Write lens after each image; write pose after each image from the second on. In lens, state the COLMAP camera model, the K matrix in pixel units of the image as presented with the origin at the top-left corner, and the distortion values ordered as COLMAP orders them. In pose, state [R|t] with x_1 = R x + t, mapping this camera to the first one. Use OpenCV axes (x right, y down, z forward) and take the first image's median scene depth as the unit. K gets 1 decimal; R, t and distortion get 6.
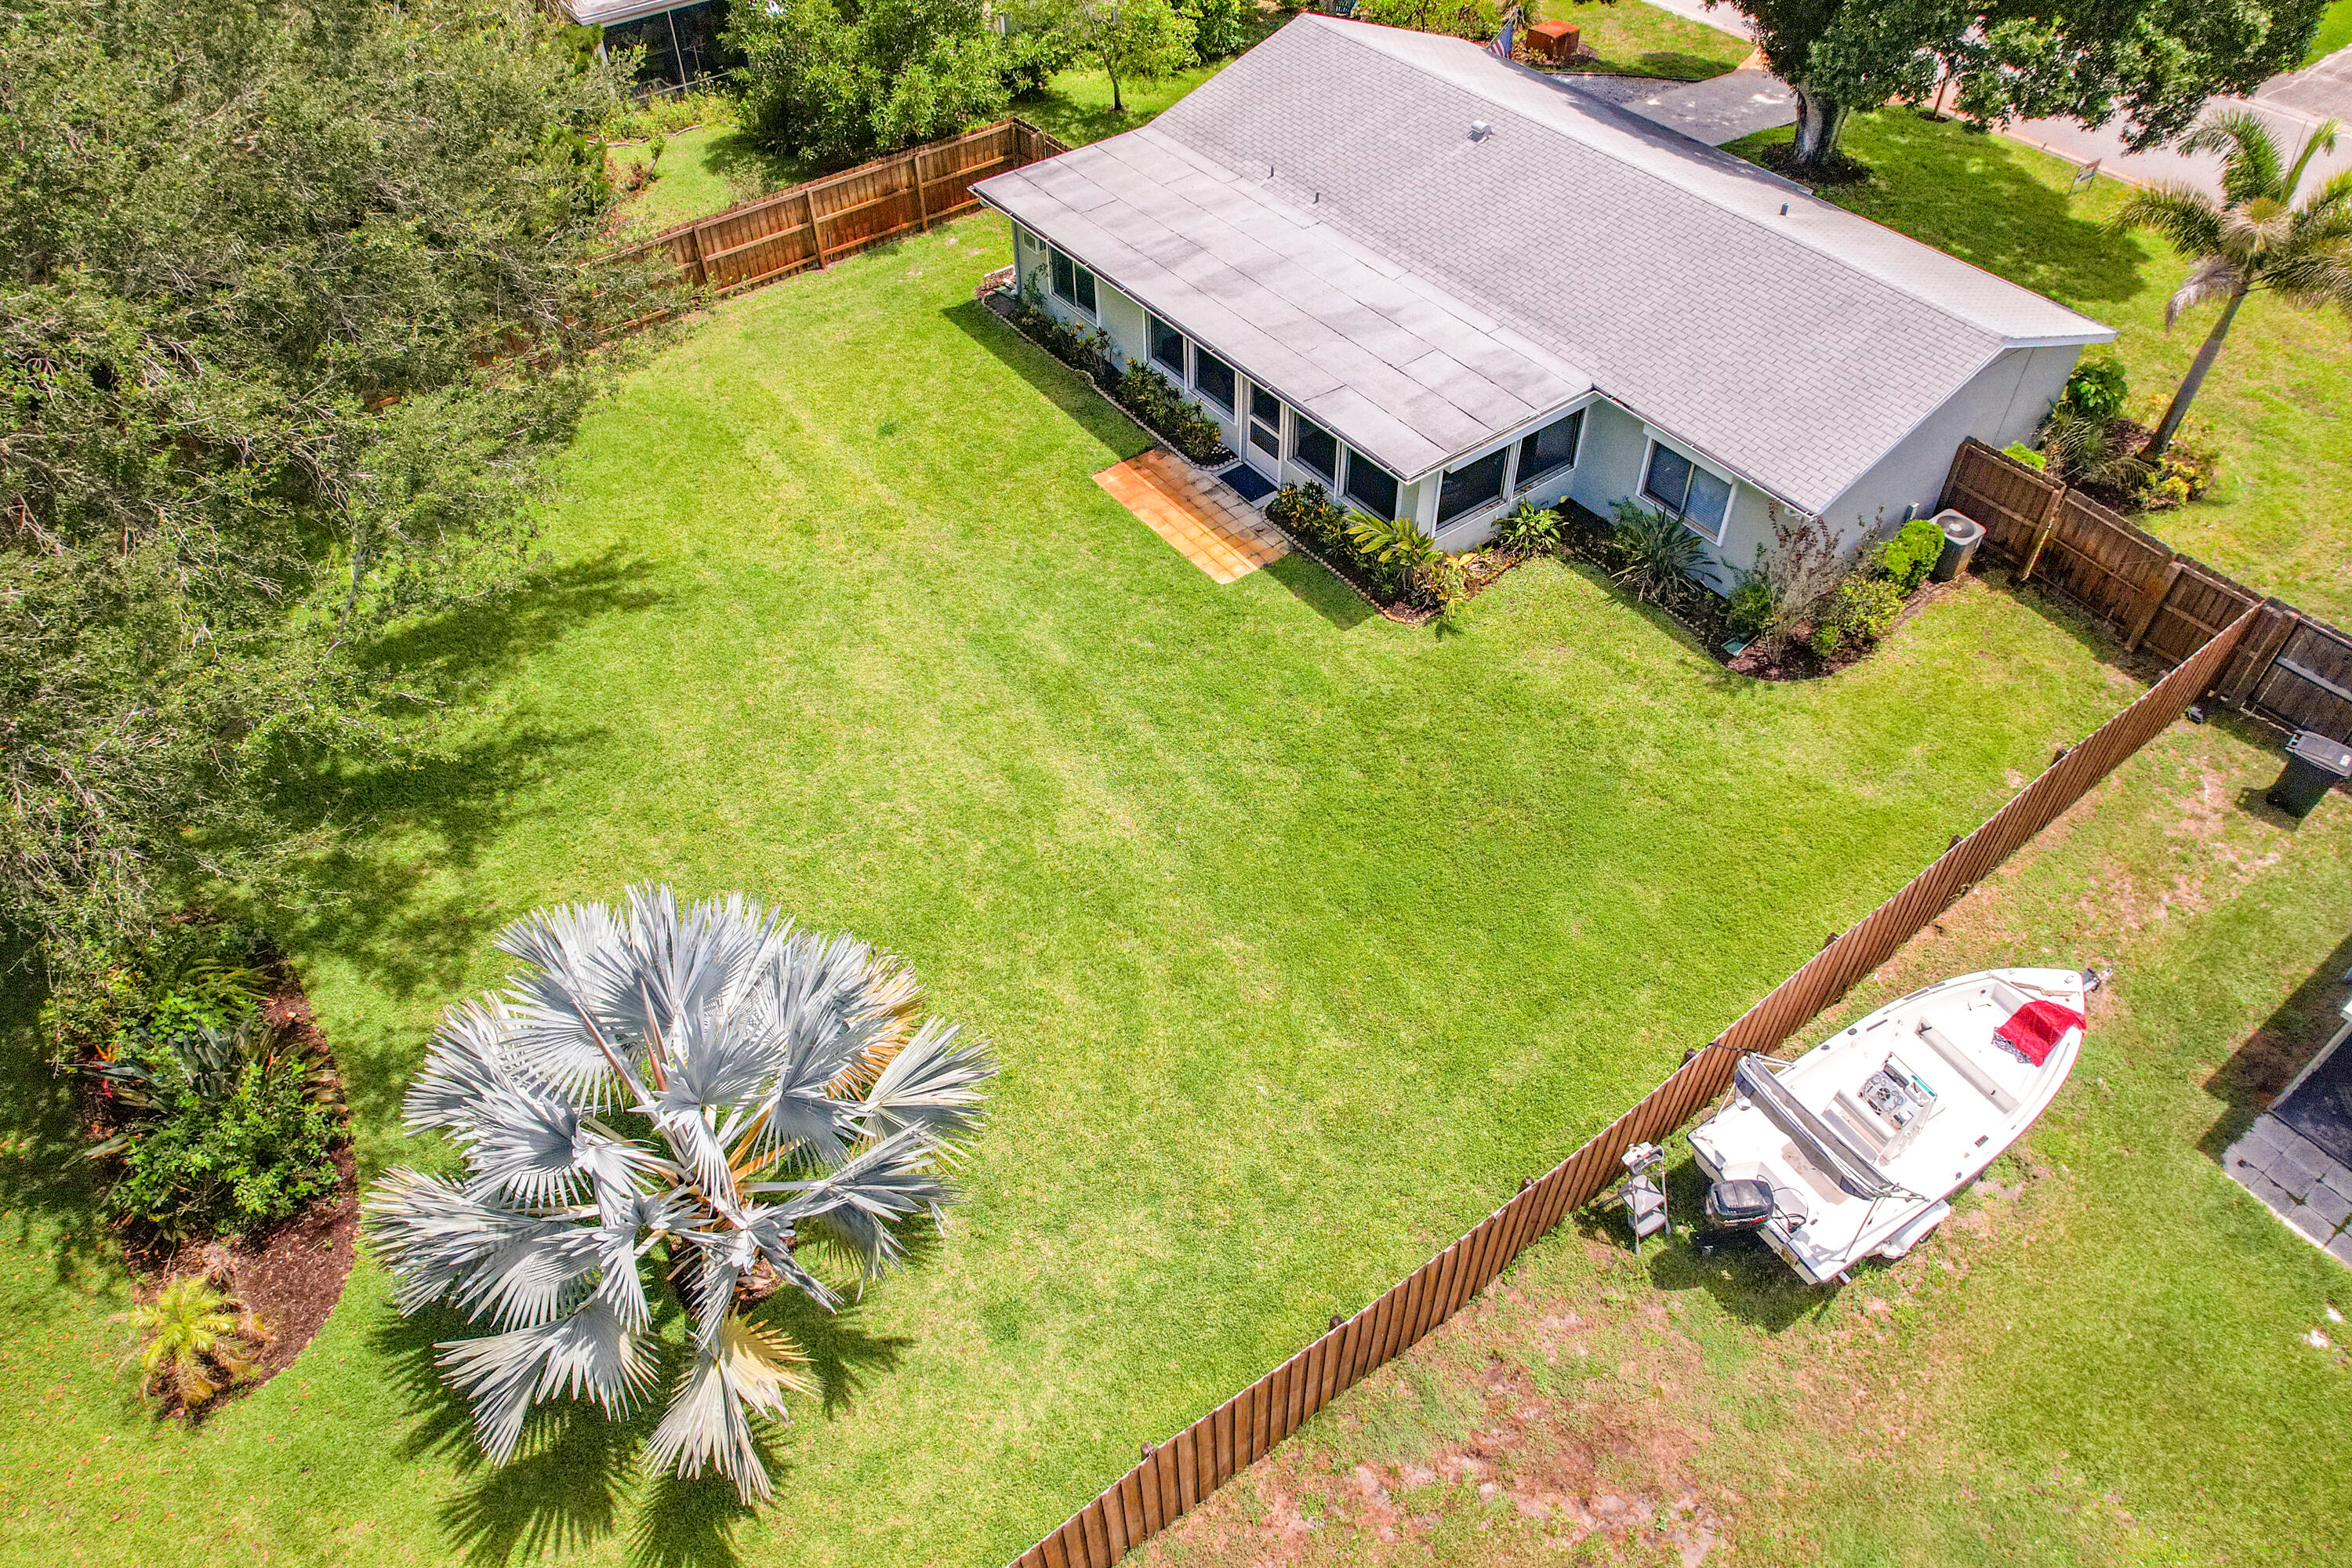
lens RADIAL K [[1494.9, 0, 1229.9], [0, 1494.9, 782.2], [0, 0, 1]] dist [-0.002400, -0.000295]
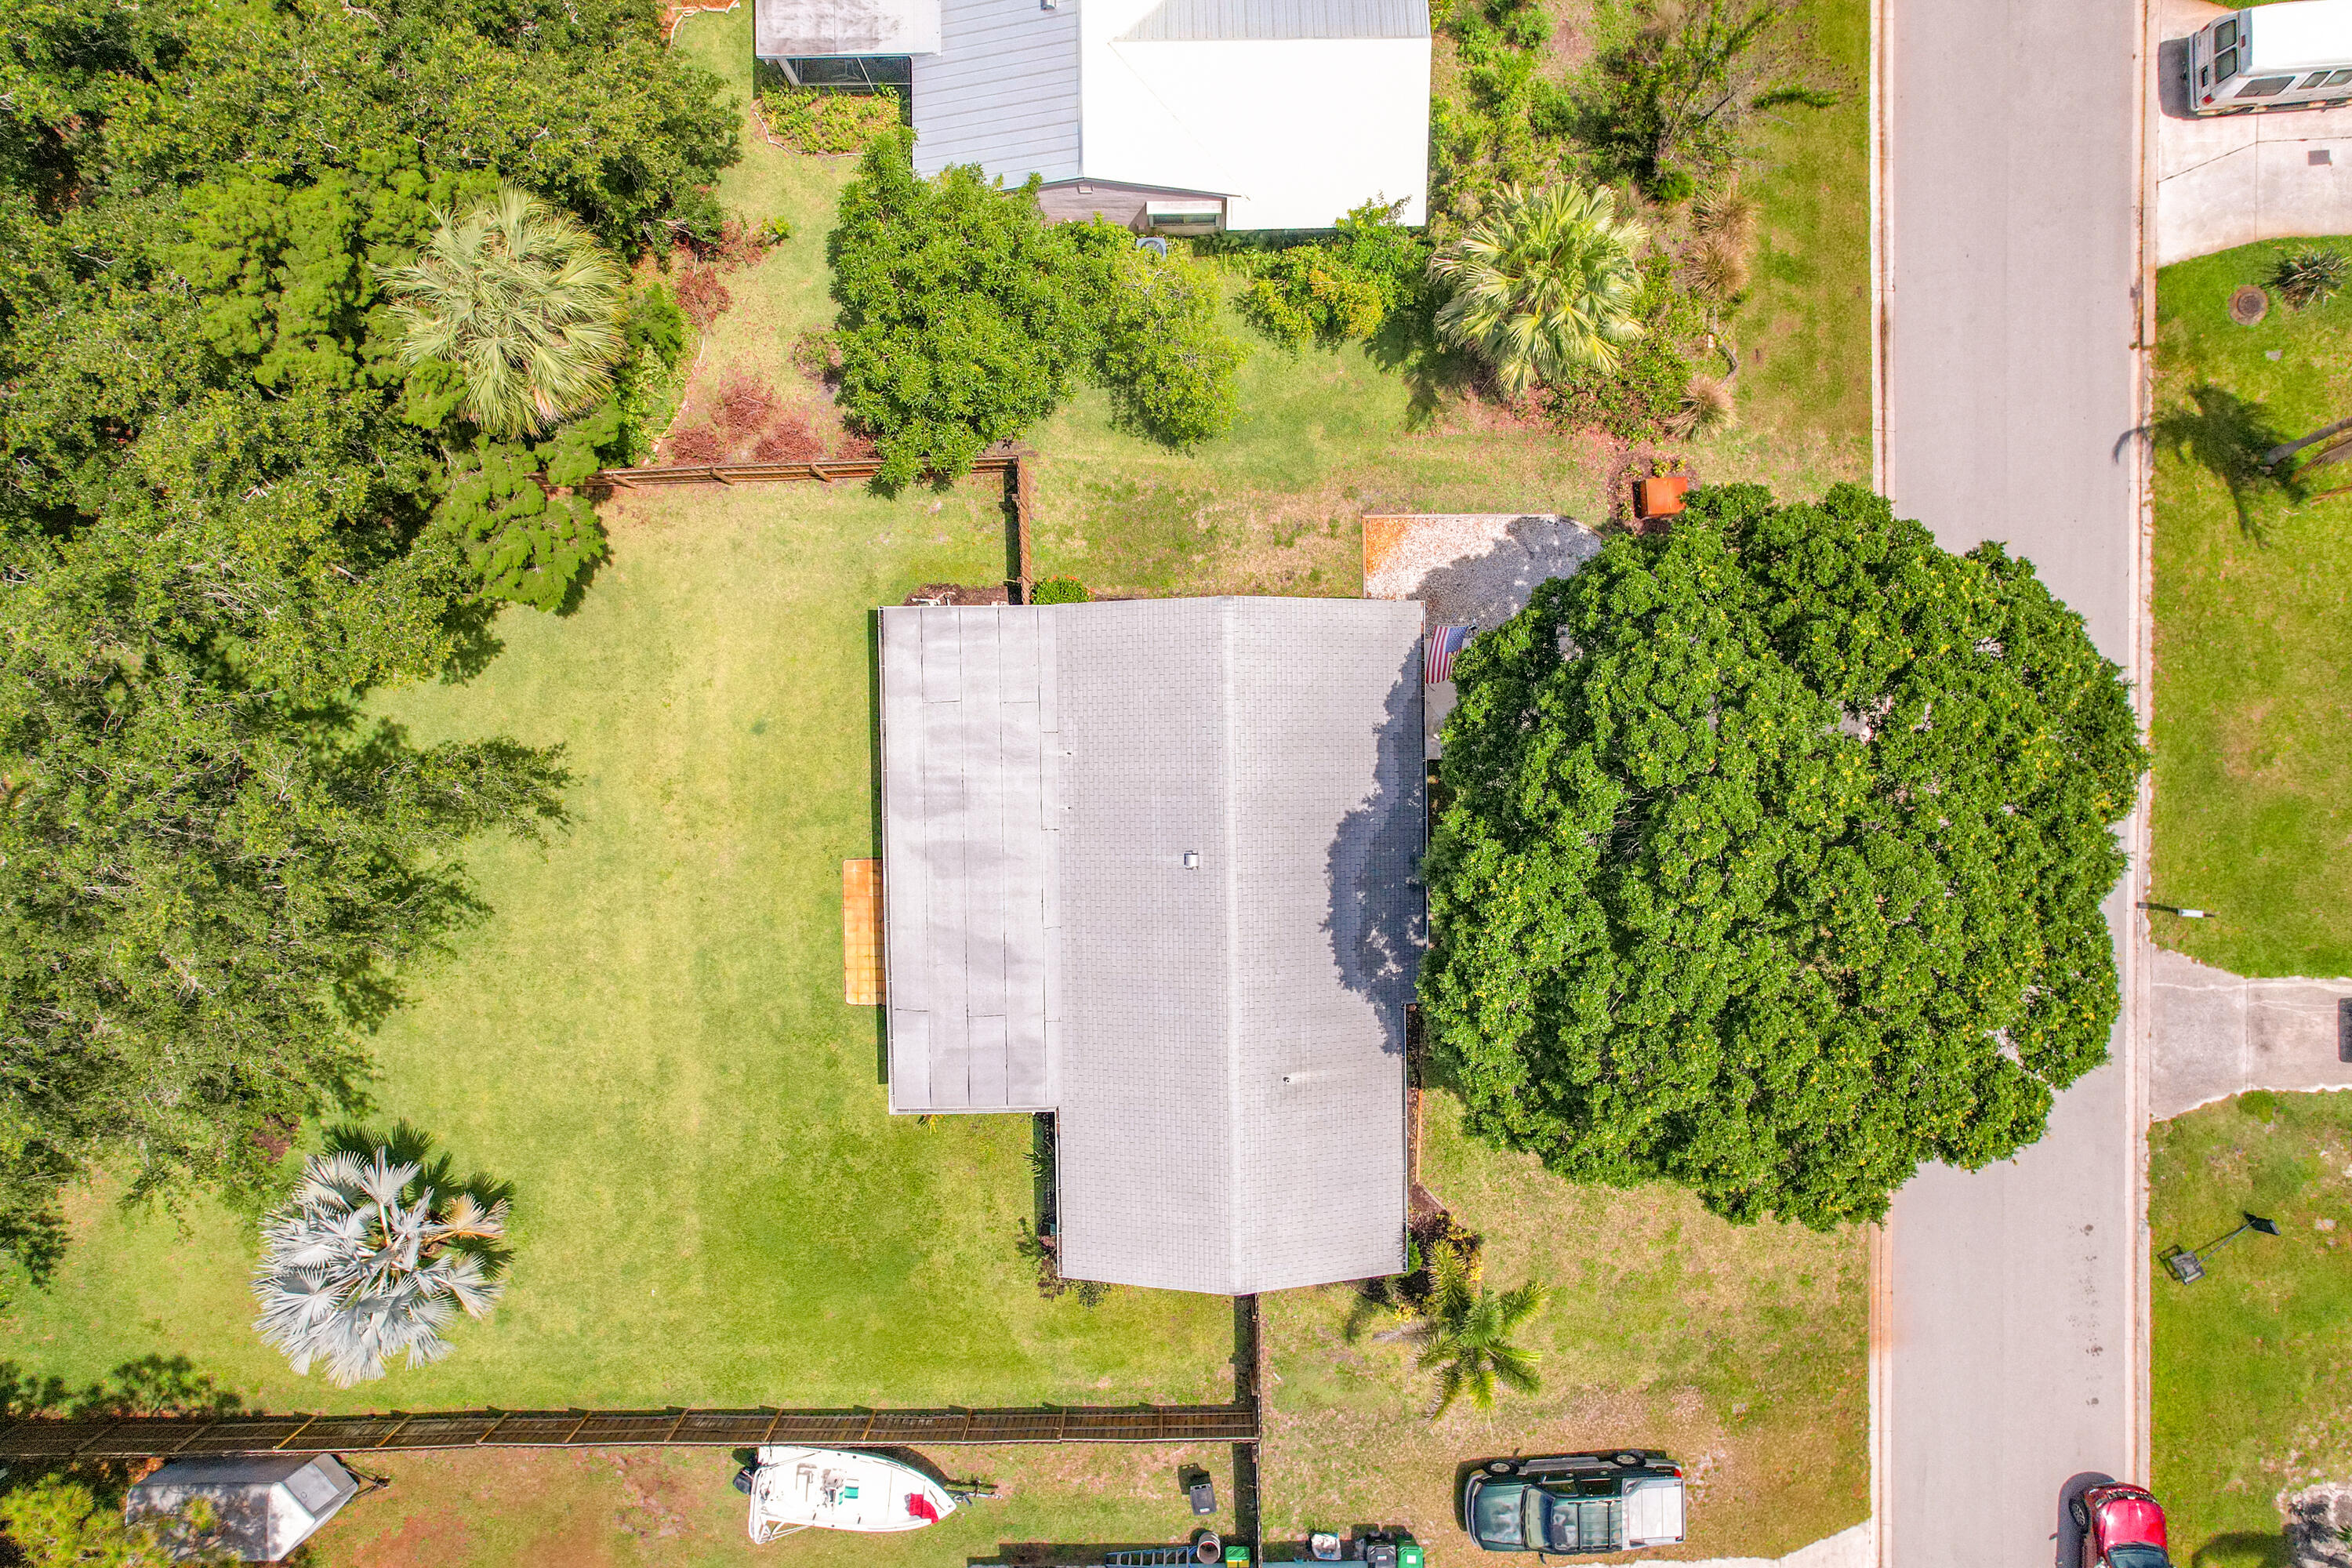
lens RADIAL K [[1506.8, 0, 1183.8], [0, 1506.8, 754.8], [0, 0, 1]] dist [-0.065543, 0.074566]
pose [[0.798199, 0.602294, 0.010953, 0.121387], [-0.440309, 0.570925, 0.692945, -1.769069], [0.411103, -0.557931, 0.720907, 0.147899]]
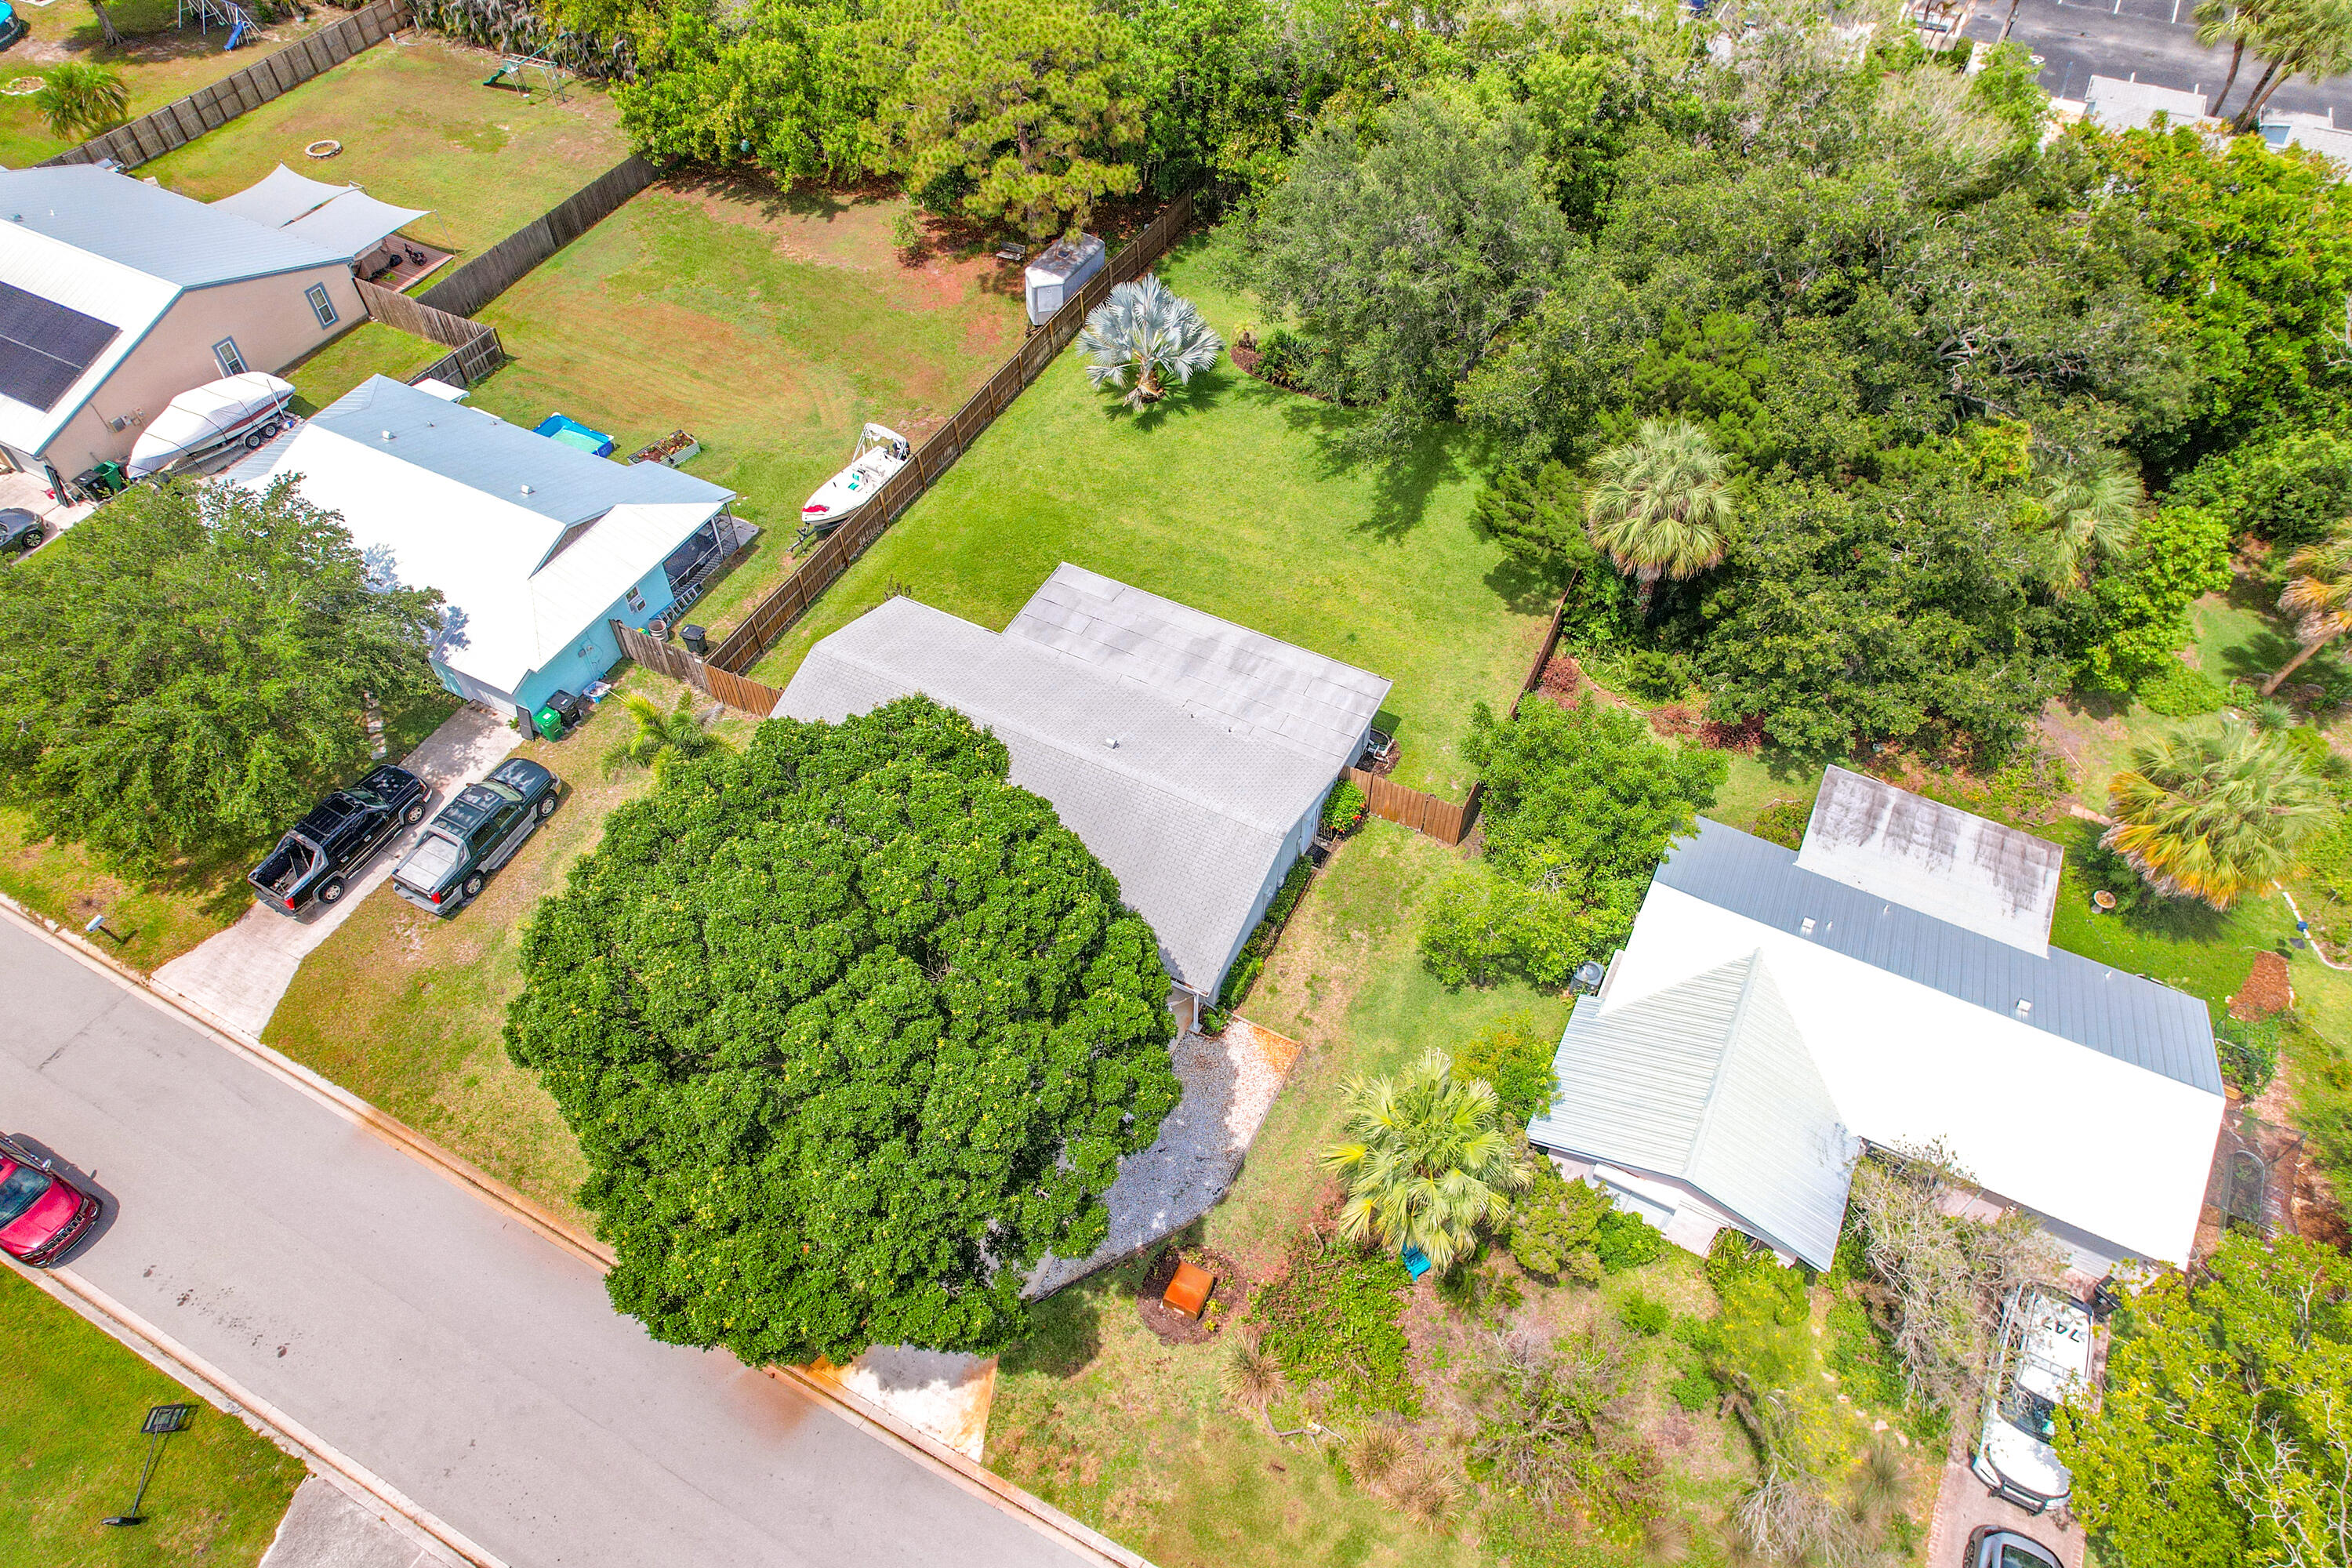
lens RADIAL K [[1506.8, 0, 1183.8], [0, 1506.8, 754.8], [0, 0, 1]] dist [-0.065543, 0.074566]
pose [[-0.907547, 0.315463, -0.277201, 0.712902], [-0.308234, -0.052073, 0.949884, -2.569367], [0.285219, 0.947508, 0.144495, 1.015851]]
